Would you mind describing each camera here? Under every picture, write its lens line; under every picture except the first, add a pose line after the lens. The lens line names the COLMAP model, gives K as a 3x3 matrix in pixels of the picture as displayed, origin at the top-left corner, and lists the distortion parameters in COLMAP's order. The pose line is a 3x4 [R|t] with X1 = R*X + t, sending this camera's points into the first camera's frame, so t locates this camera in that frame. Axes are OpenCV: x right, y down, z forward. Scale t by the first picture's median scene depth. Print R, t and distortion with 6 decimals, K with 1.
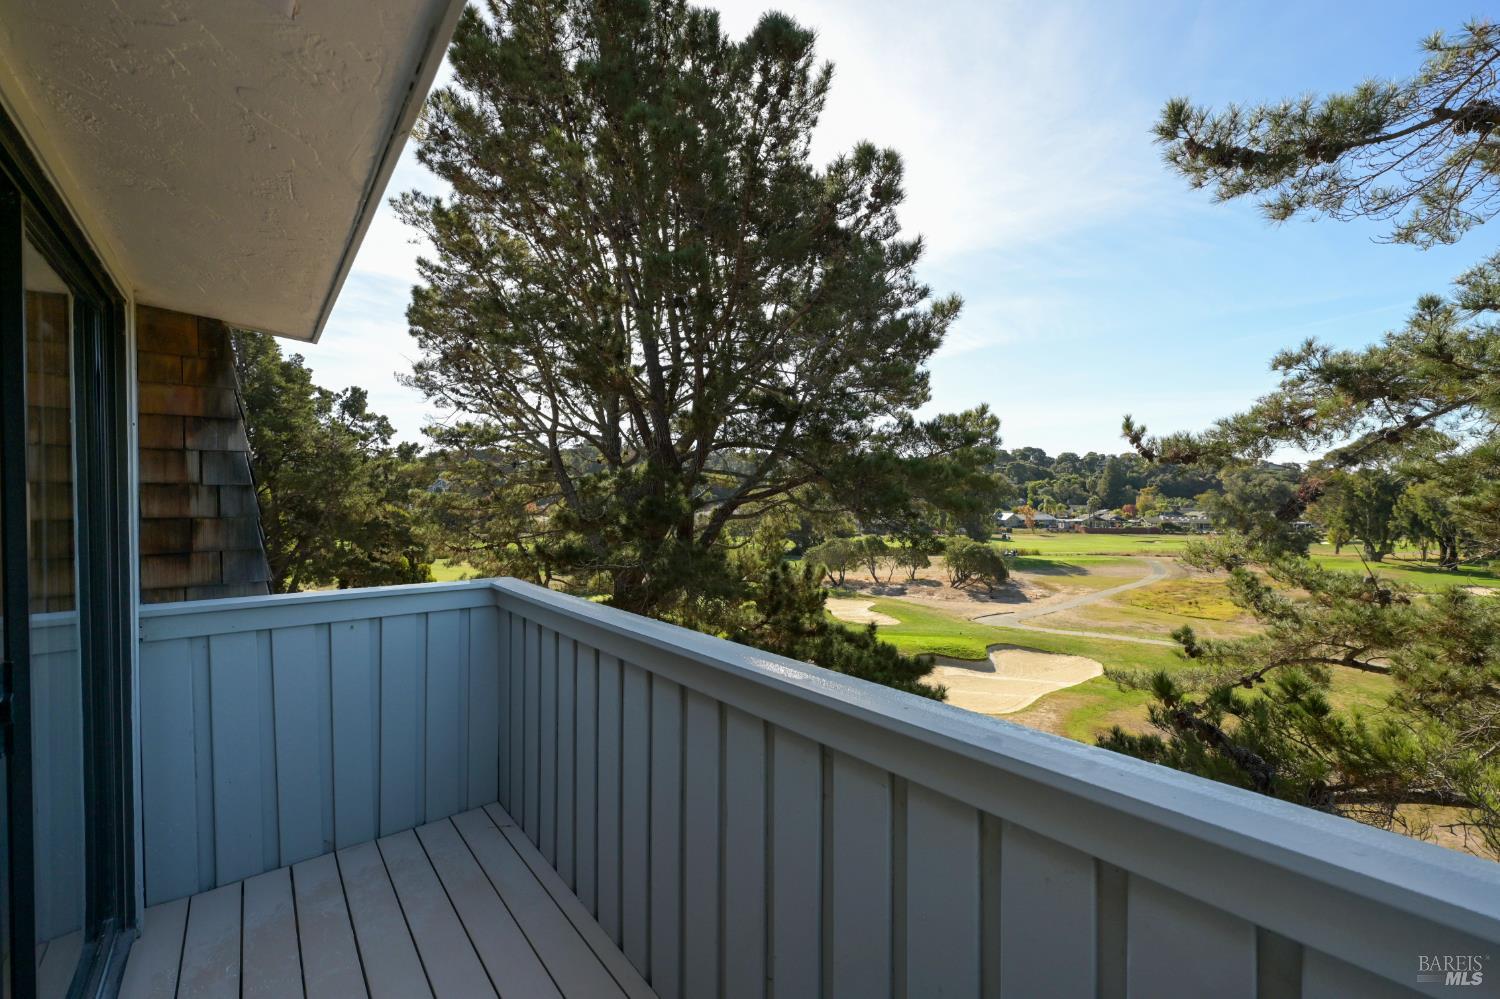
lens RADIAL K [[591.5, 0, 750.0], [0, 591.5, 499.5], [0, 0, 1]] dist [-0.000048, -0.000101]
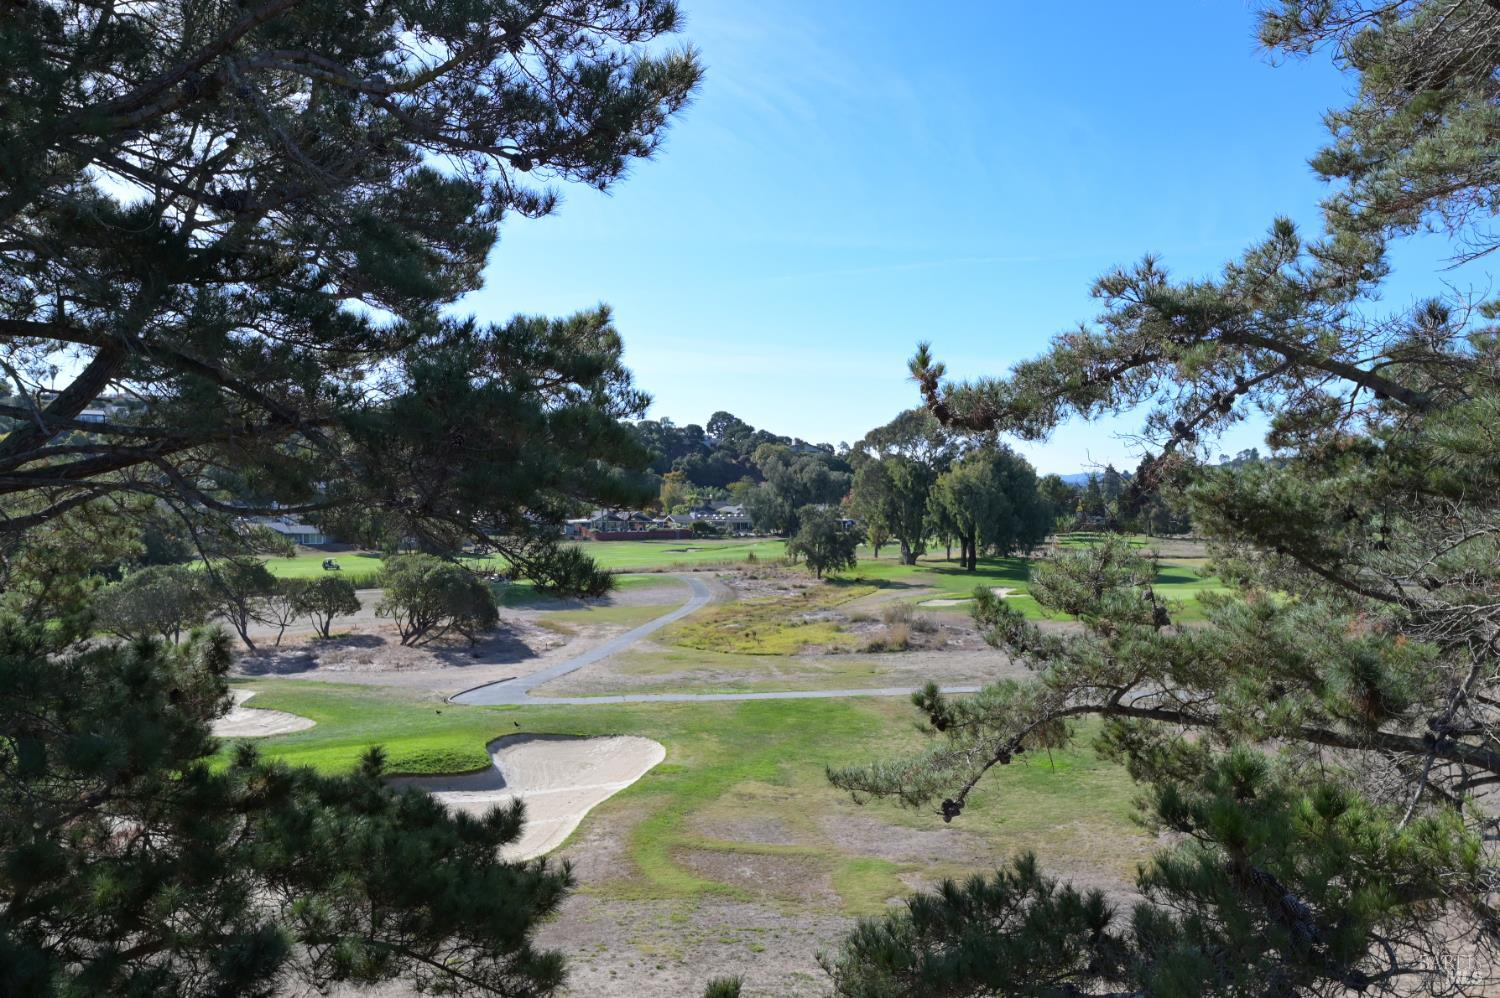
lens RADIAL K [[985.2, 0, 750.0], [0, 985.2, 499.0], [0, 0, 1]] dist [0.000106, 0.000160]
pose [[0.742723, -0.000941, 0.669599, -0.044966], [-0.006068, 0.999948, 0.008136, 0.001884], [-0.669572, -0.010106, 0.742679, 0.115274]]
